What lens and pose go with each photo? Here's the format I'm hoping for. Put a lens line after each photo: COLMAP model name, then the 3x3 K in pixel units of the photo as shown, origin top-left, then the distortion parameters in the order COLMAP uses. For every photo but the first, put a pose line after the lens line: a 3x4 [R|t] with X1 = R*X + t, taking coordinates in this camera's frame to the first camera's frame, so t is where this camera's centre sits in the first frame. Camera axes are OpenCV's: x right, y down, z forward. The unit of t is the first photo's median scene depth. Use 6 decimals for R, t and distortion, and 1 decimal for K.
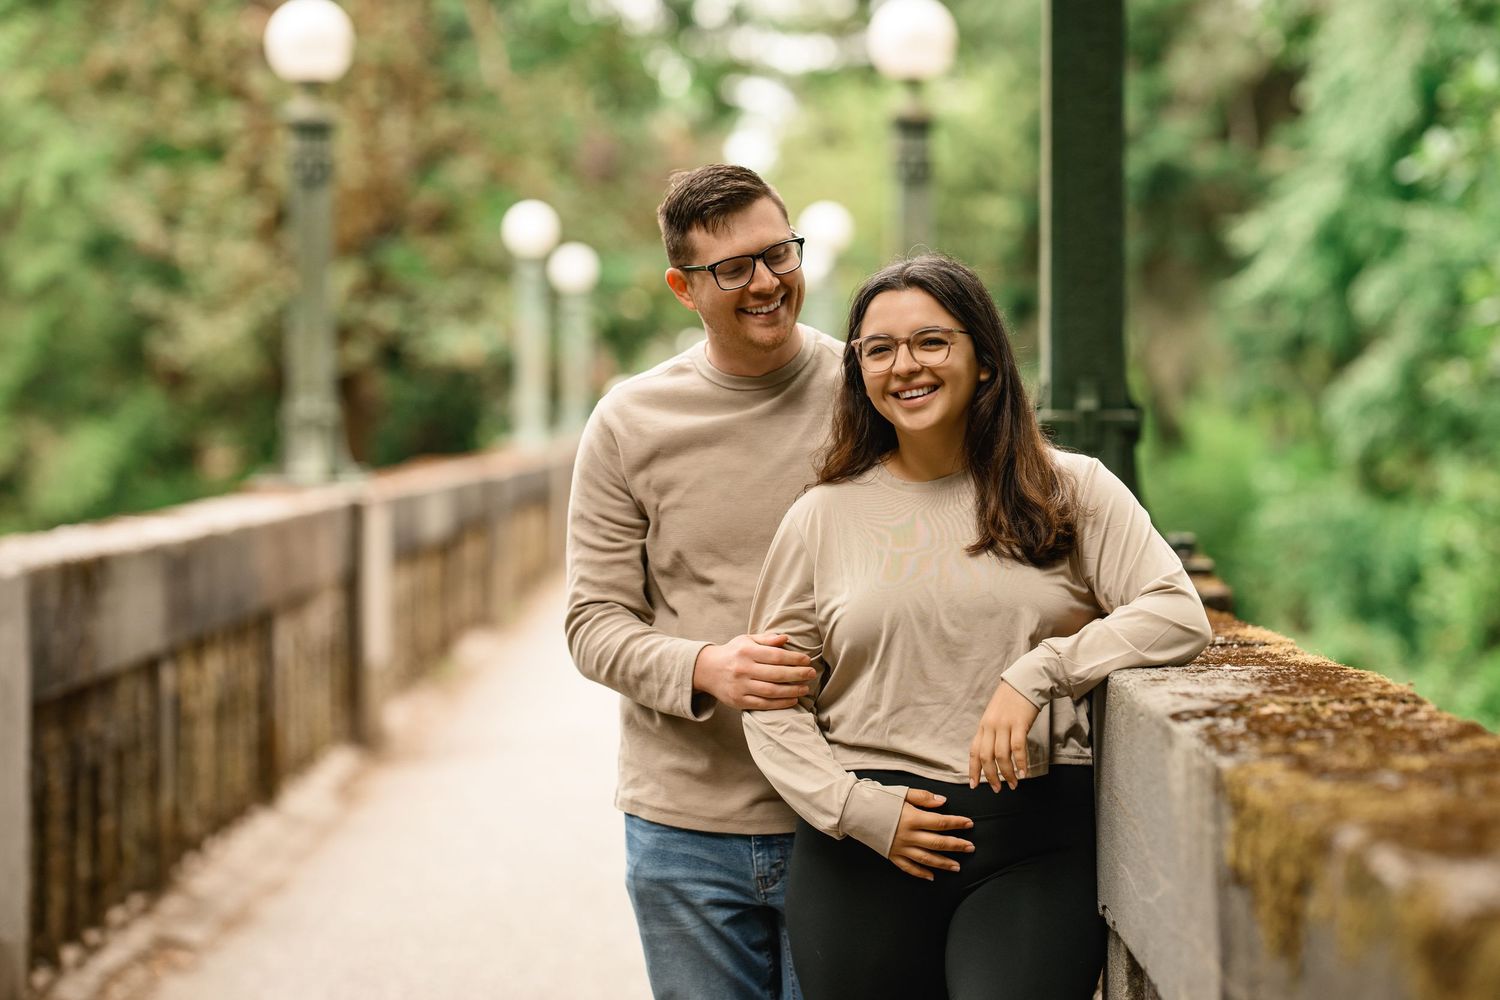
lens RADIAL K [[4157.7, 0, 750.0], [0, 4157.7, 500.0], [0, 0, 1]] dist [0.052573, 0.557381]
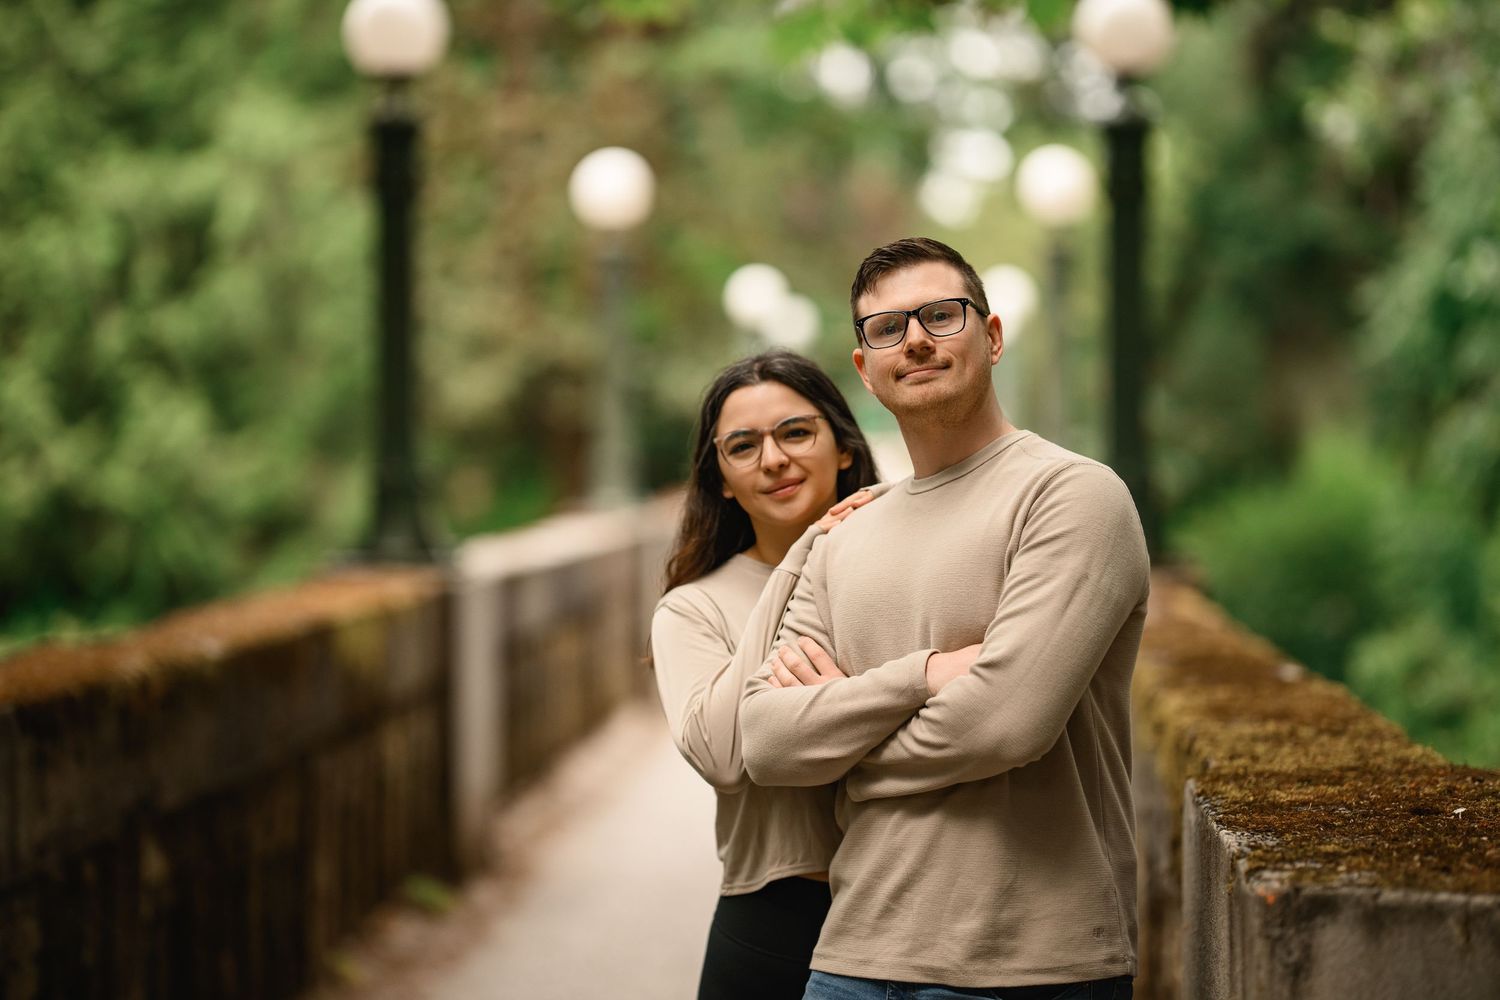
lens RADIAL K [[3883.8, 0, 750.0], [0, 3883.8, 500.0], [0, 0, 1]] dist [-0.021449, -0.394302]
pose [[0.998718, 0.000163, -0.050611, 0.003516], [-0.000475, 0.999981, -0.006146, -0.000982], [0.050609, 0.006163, 0.998700, -0.259708]]
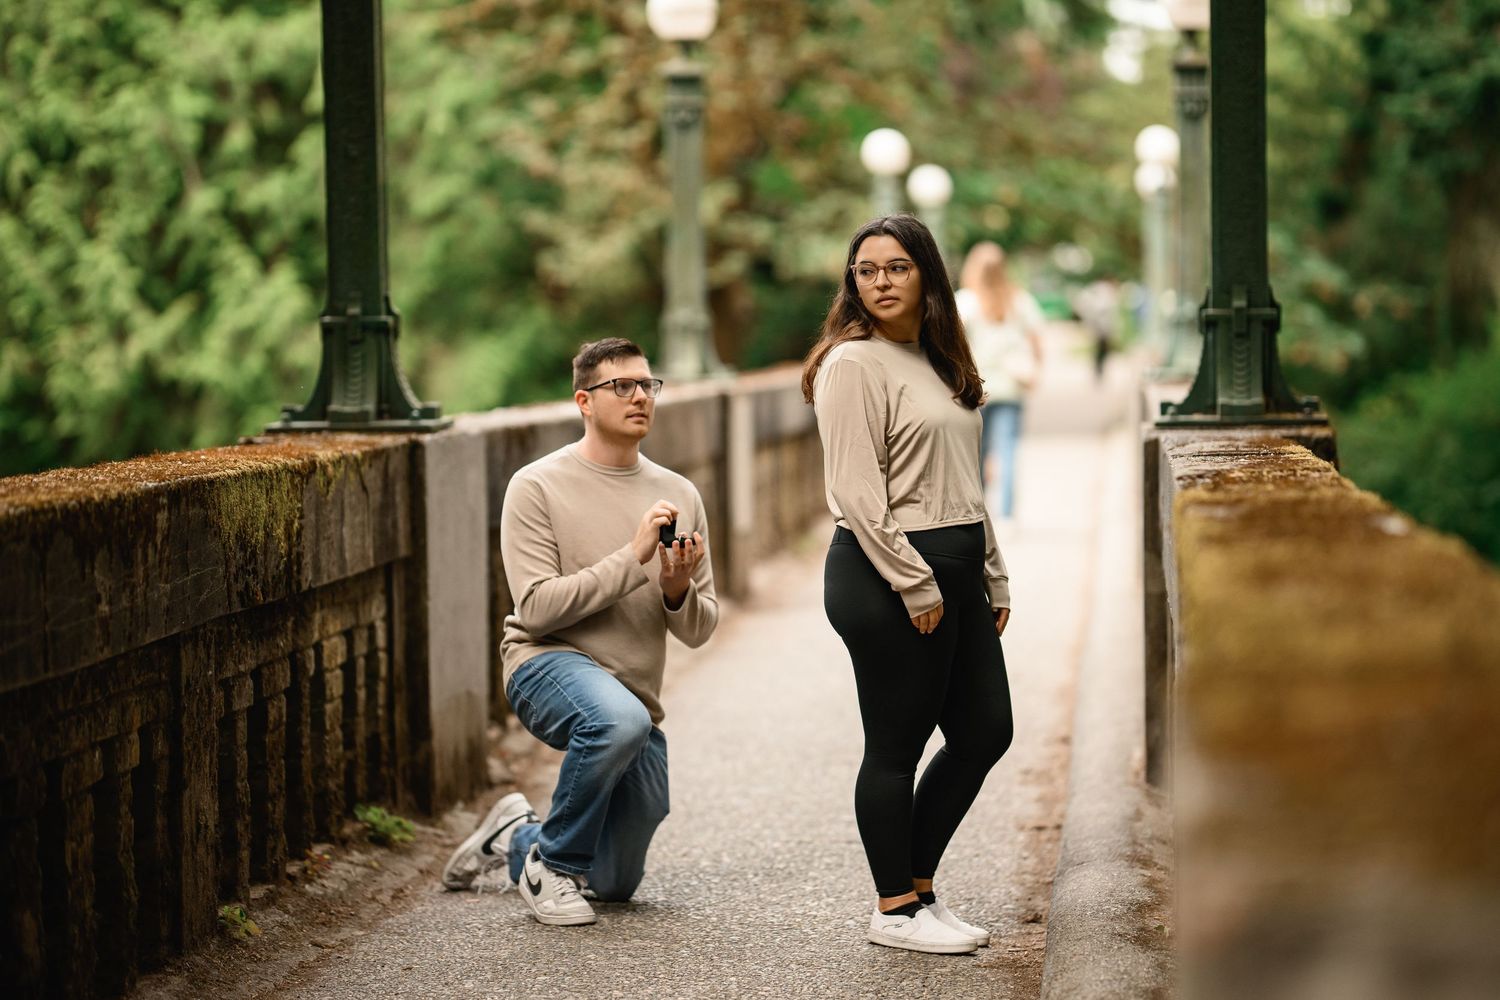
lens RADIAL K [[4081.0, 0, 748.8], [0, 4081.0, 479.9], [0, 0, 1]] dist [0.095575, -1.330215]
pose [[0.995902, -0.006979, -0.090172, 0.017723], [0.008544, 0.999819, 0.016982, 0.005068], [0.090037, -0.017682, 0.995781, -0.166488]]
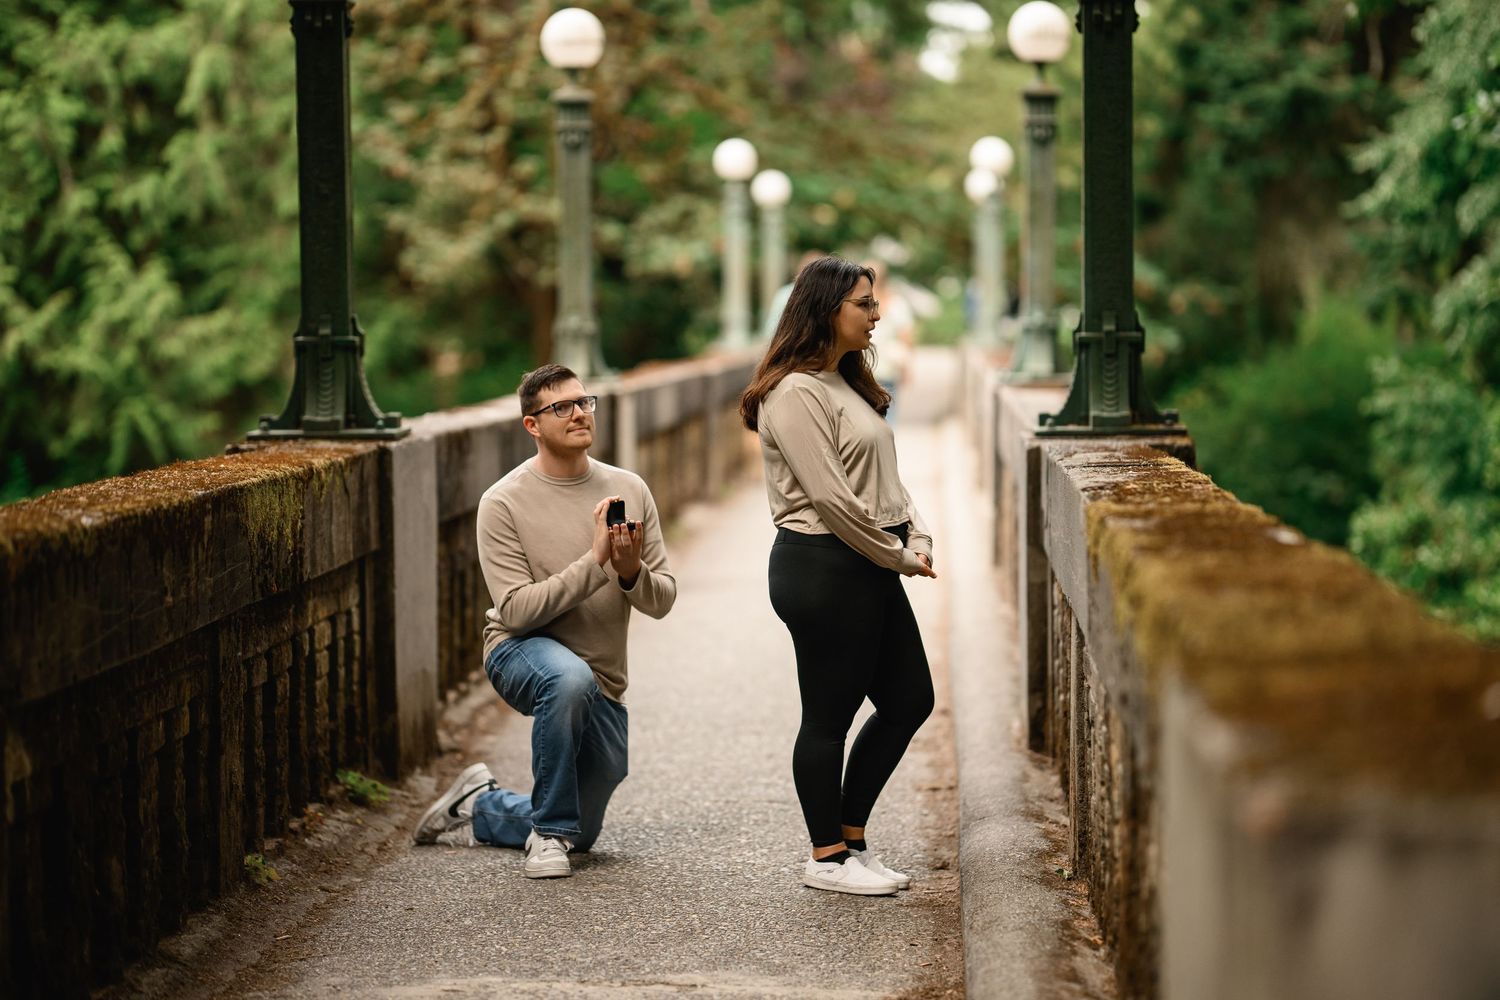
lens RADIAL K [[3932.2, 0, 750.0], [0, 3932.2, 500.0], [0, 0, 1]] dist [0.028381, 0.022154]
pose [[0.998856, -0.005084, -0.047551, 0.006810], [0.006346, 0.999631, 0.026425, 0.001023], [0.047399, -0.026696, 0.998519, -0.220686]]
